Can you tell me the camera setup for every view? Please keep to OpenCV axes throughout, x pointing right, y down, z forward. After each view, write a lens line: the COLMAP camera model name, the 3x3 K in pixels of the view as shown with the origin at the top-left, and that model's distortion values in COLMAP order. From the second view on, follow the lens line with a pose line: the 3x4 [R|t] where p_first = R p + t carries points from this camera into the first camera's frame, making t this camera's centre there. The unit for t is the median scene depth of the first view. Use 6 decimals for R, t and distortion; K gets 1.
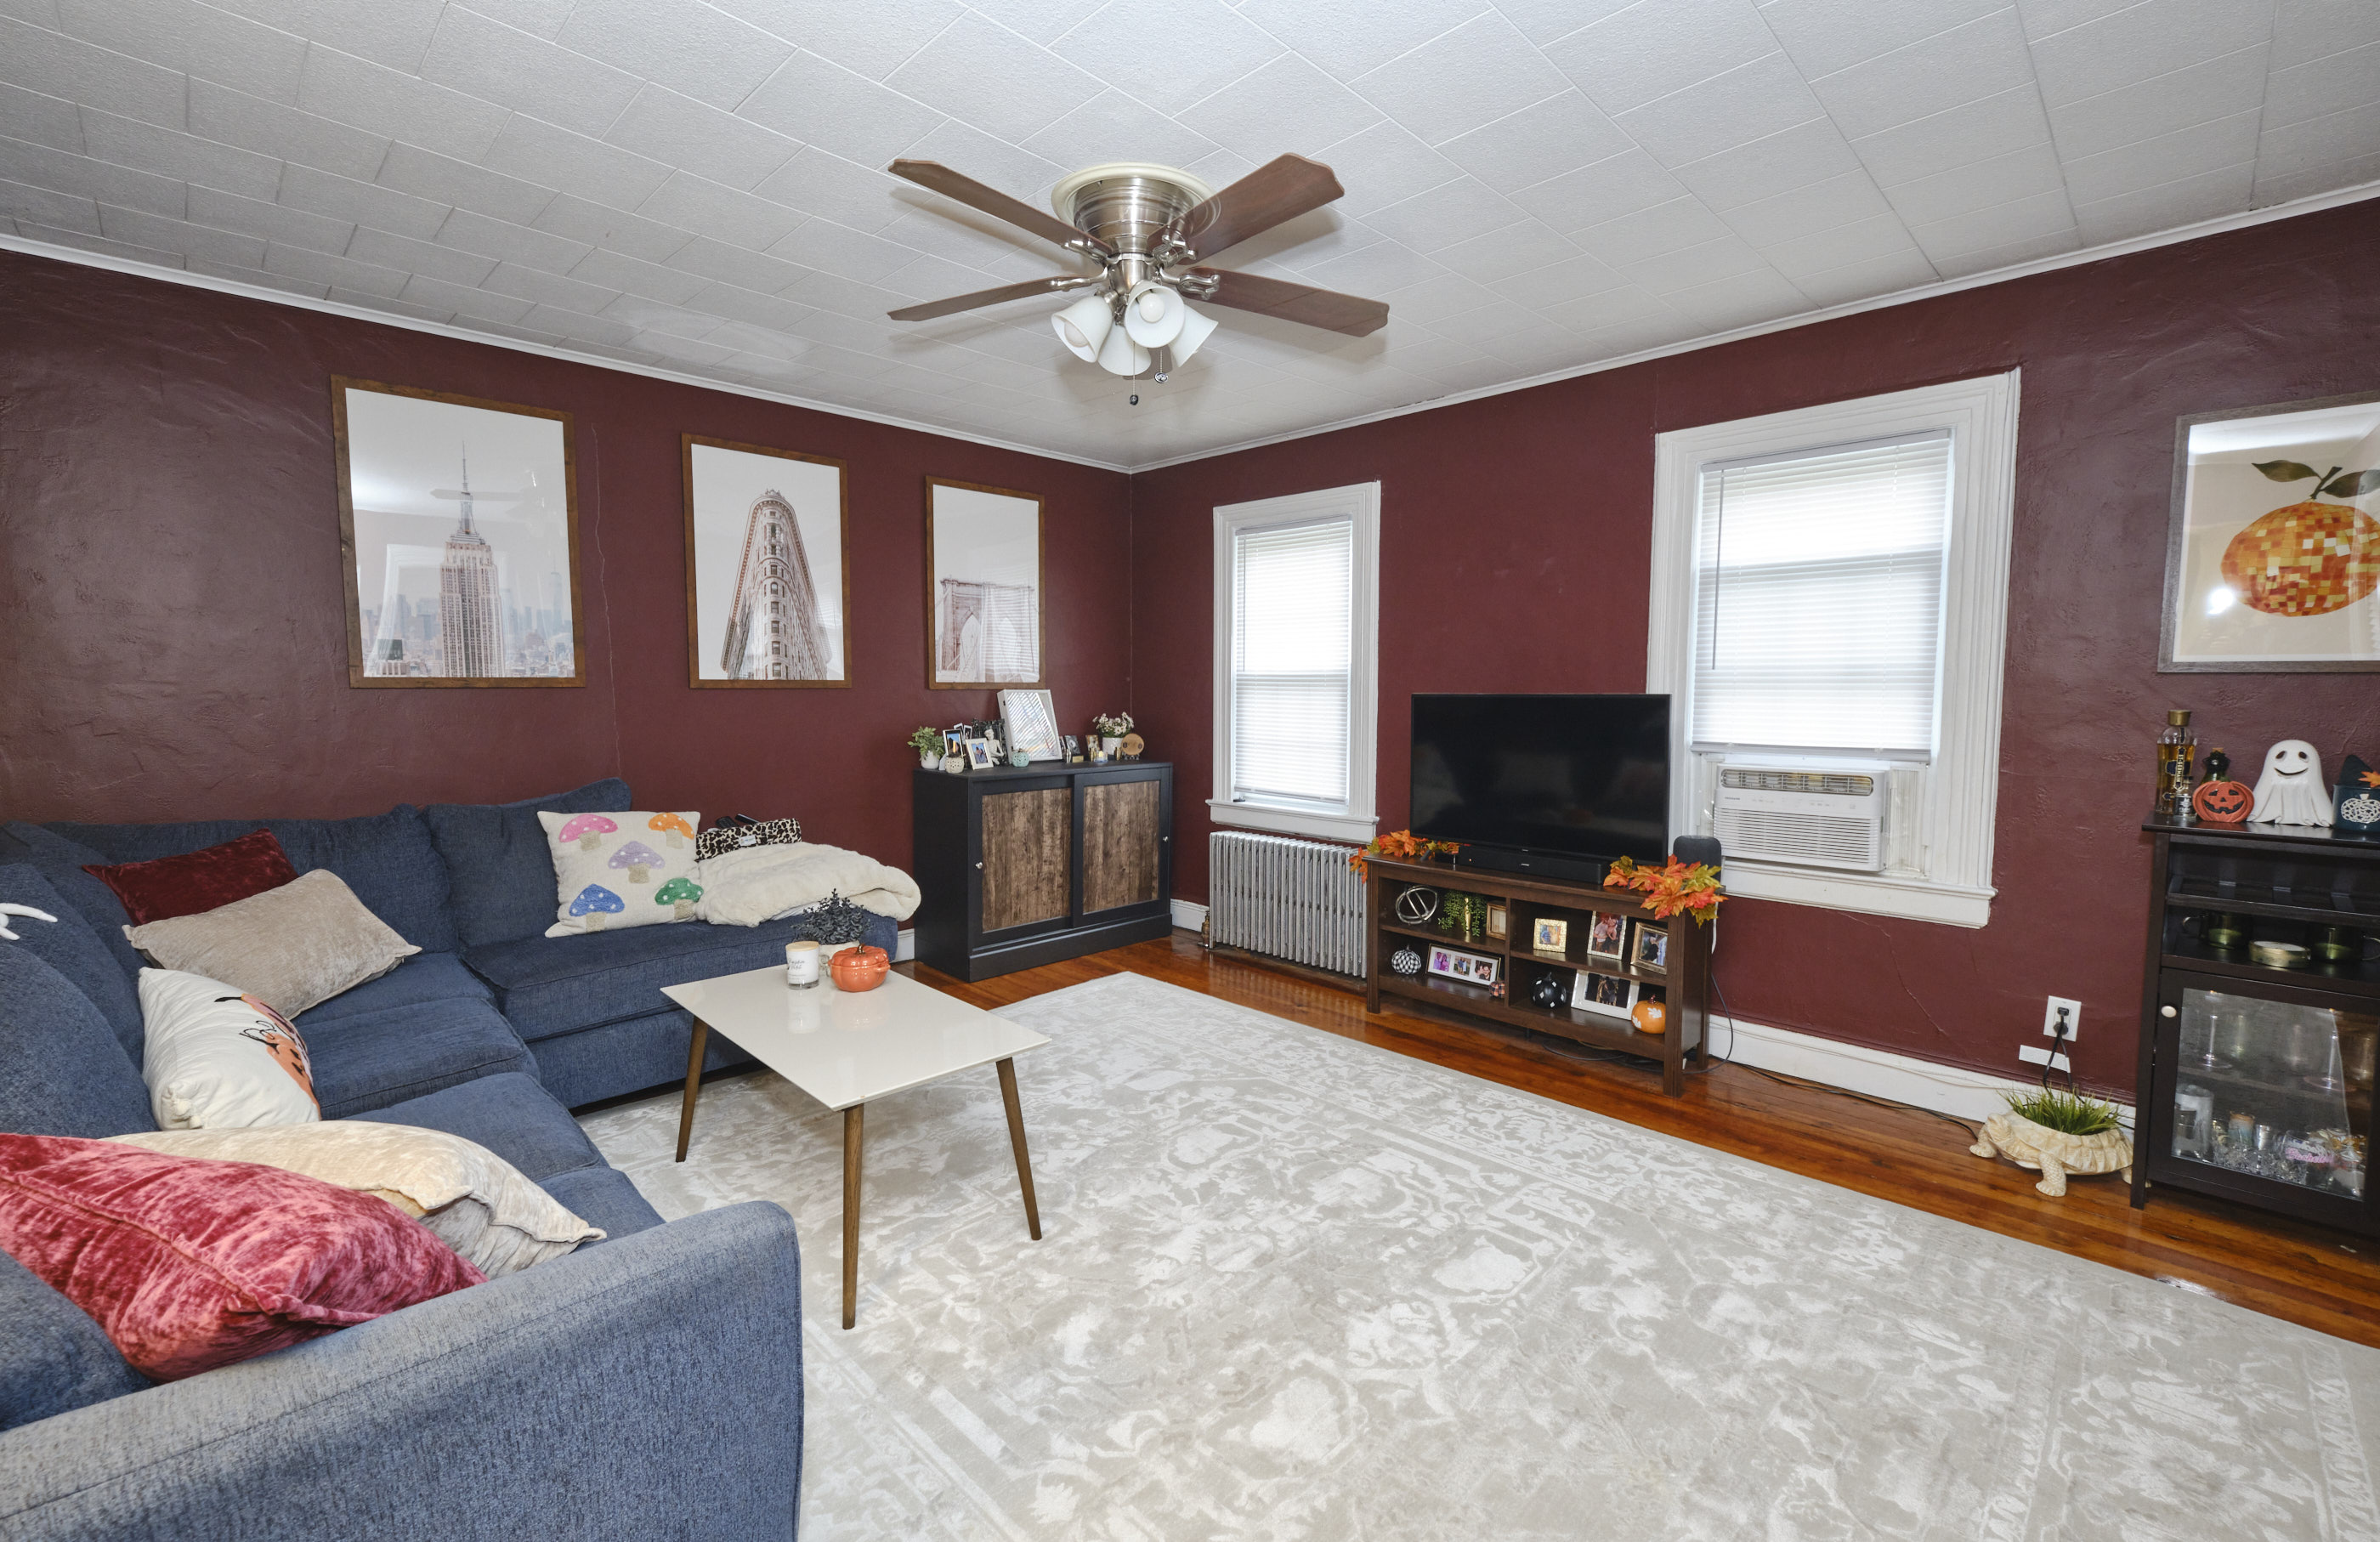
lens RADIAL K [[996.5, 0, 1190.0], [0, 996.5, 771.0], [0, 0, 1]] dist [0.000387, -0.000161]
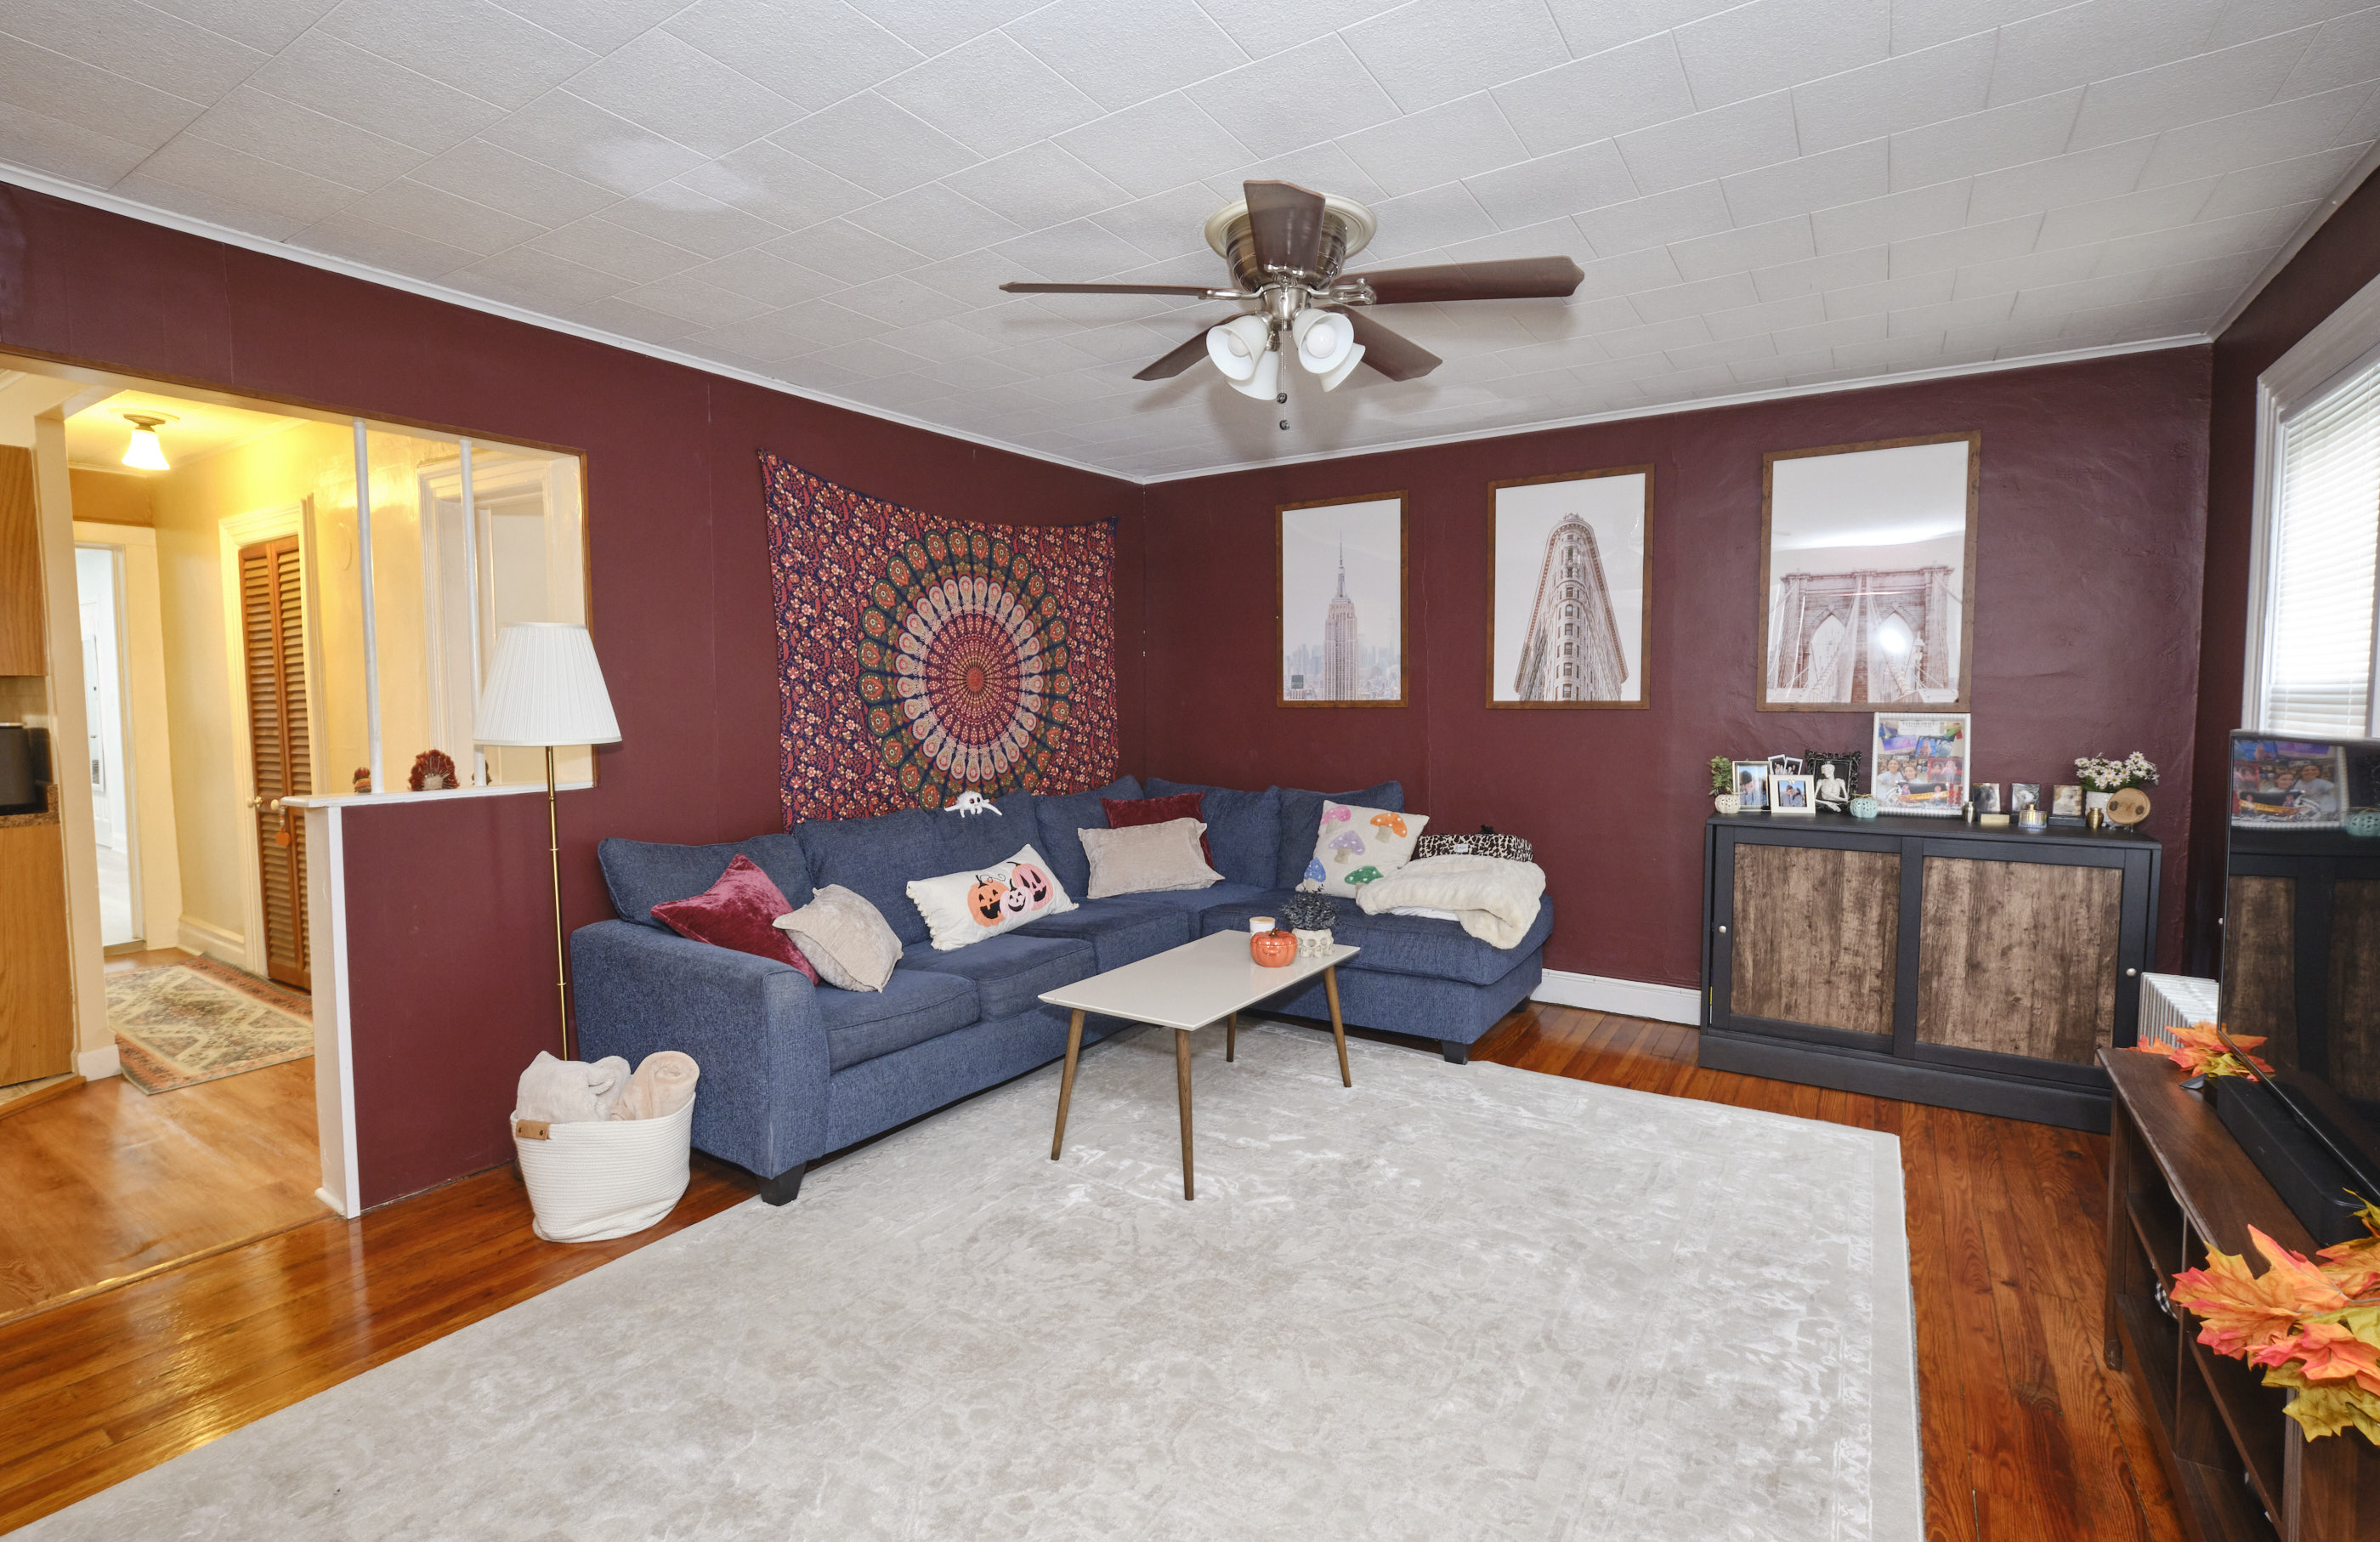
lens RADIAL K [[1087.9, 0, 1190.0], [0, 1087.9, 771.0], [0, 0, 1]] dist [0.000975, 0.000218]
pose [[0.211249, 0.058752, -0.975665, 0.545200], [-0.084408, 0.995559, 0.041674, -0.032805], [0.973781, 0.073550, 0.215271, 0.373532]]
